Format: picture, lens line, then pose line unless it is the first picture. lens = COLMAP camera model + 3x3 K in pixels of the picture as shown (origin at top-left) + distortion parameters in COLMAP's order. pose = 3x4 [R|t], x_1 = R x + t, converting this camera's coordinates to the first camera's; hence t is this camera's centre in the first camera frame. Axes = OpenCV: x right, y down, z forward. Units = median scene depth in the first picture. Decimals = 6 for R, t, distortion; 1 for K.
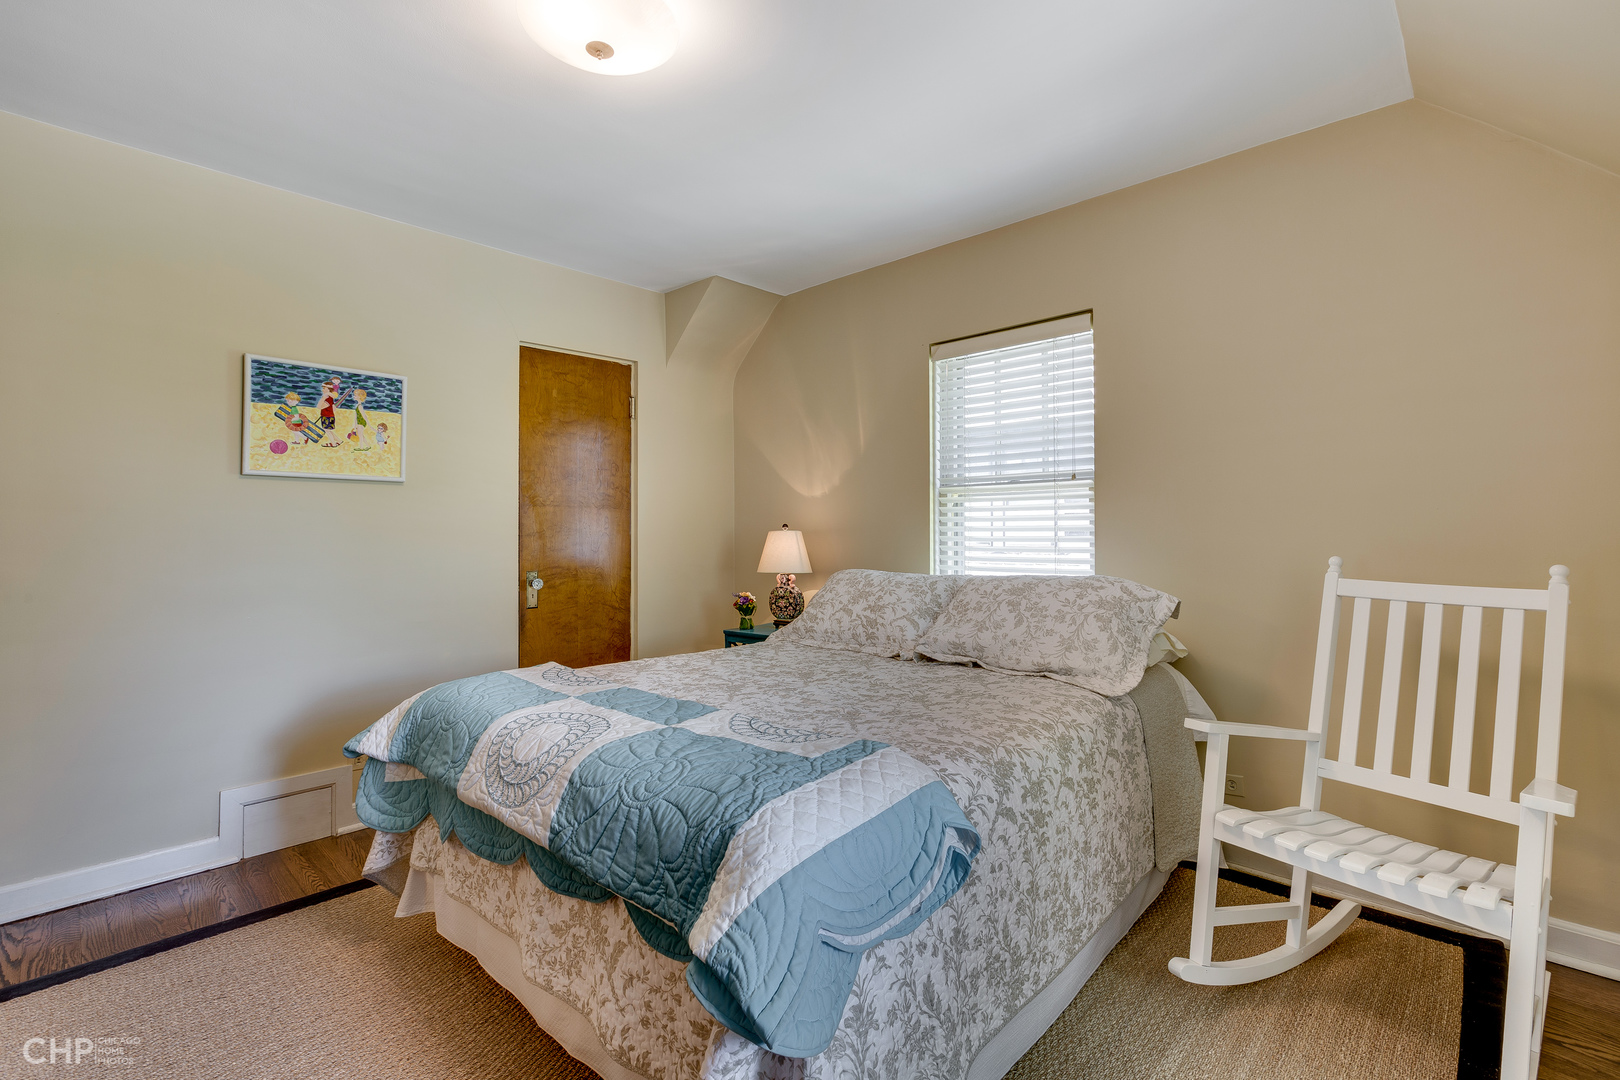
lens RADIAL K [[737.4, 0, 803.2], [0, 737.4, 535.1], [0, 0, 1]] dist [-0.002504, 0.000091]
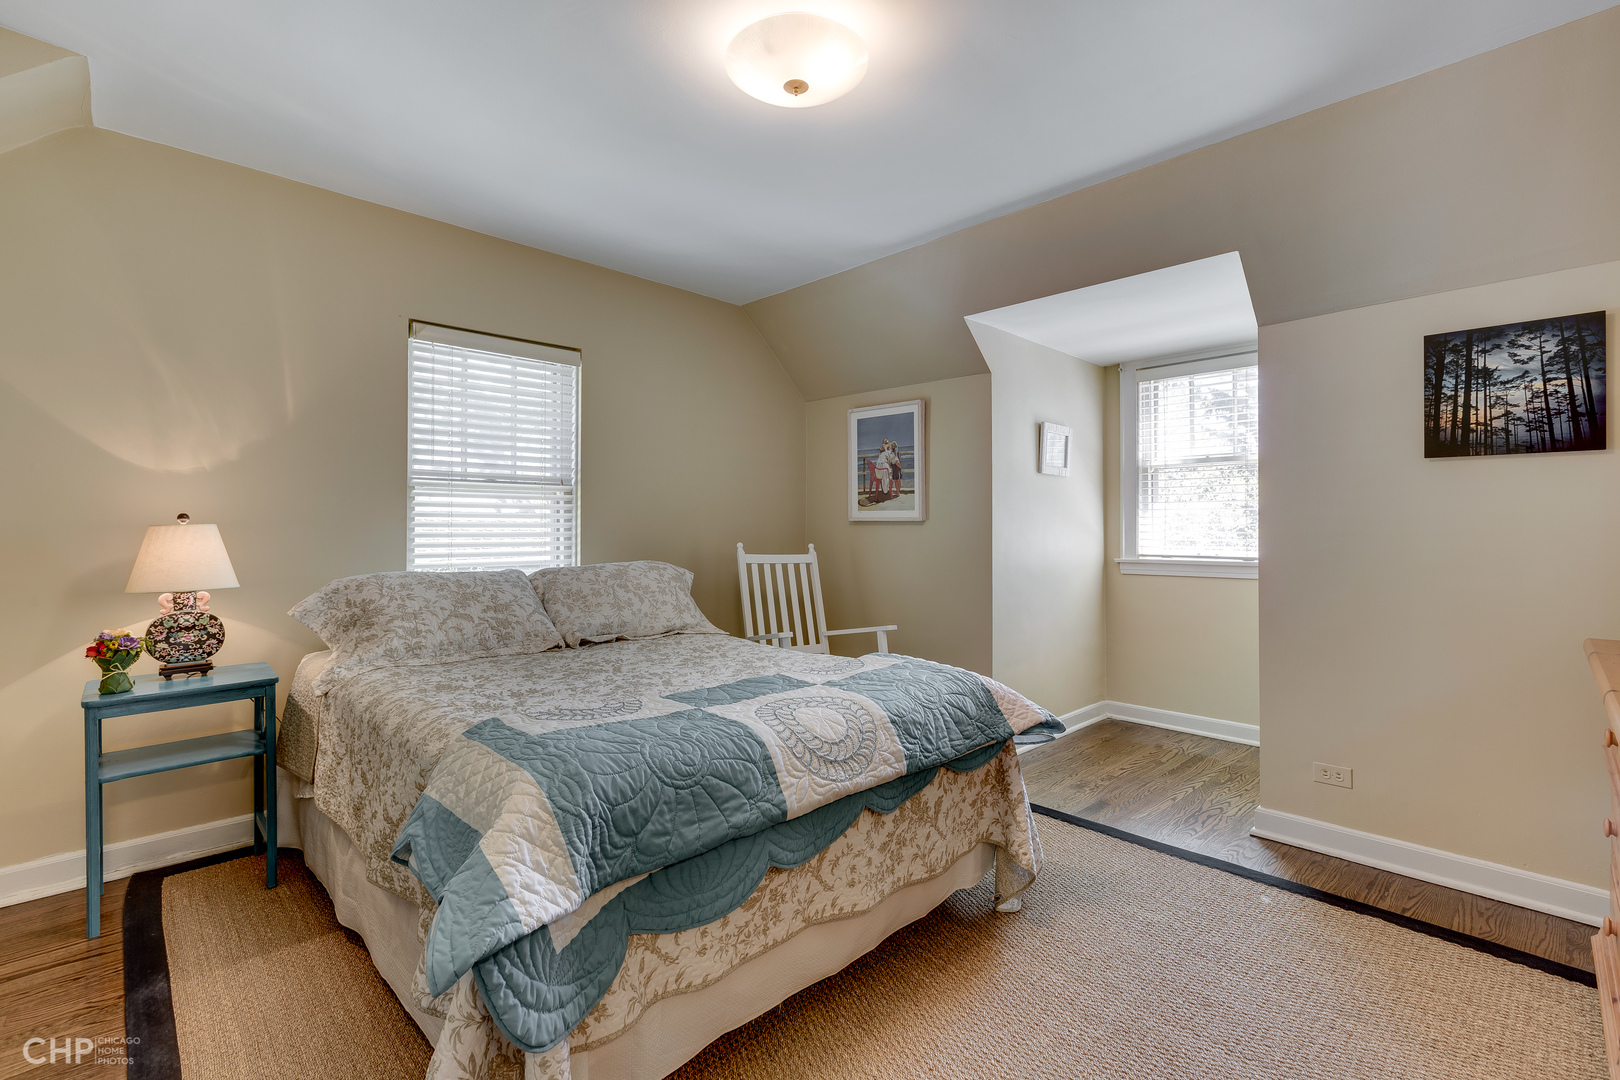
lens RADIAL K [[725.6, 0, 809.9], [0, 725.6, 536.0], [0, 0, 1]] dist [-0.001924, -0.000222]
pose [[0.043459, -0.007004, 0.999031, -0.915289], [0.000241, 0.999975, 0.007001, -0.000033], [-0.999055, -0.000064, 0.043459, 0.627347]]
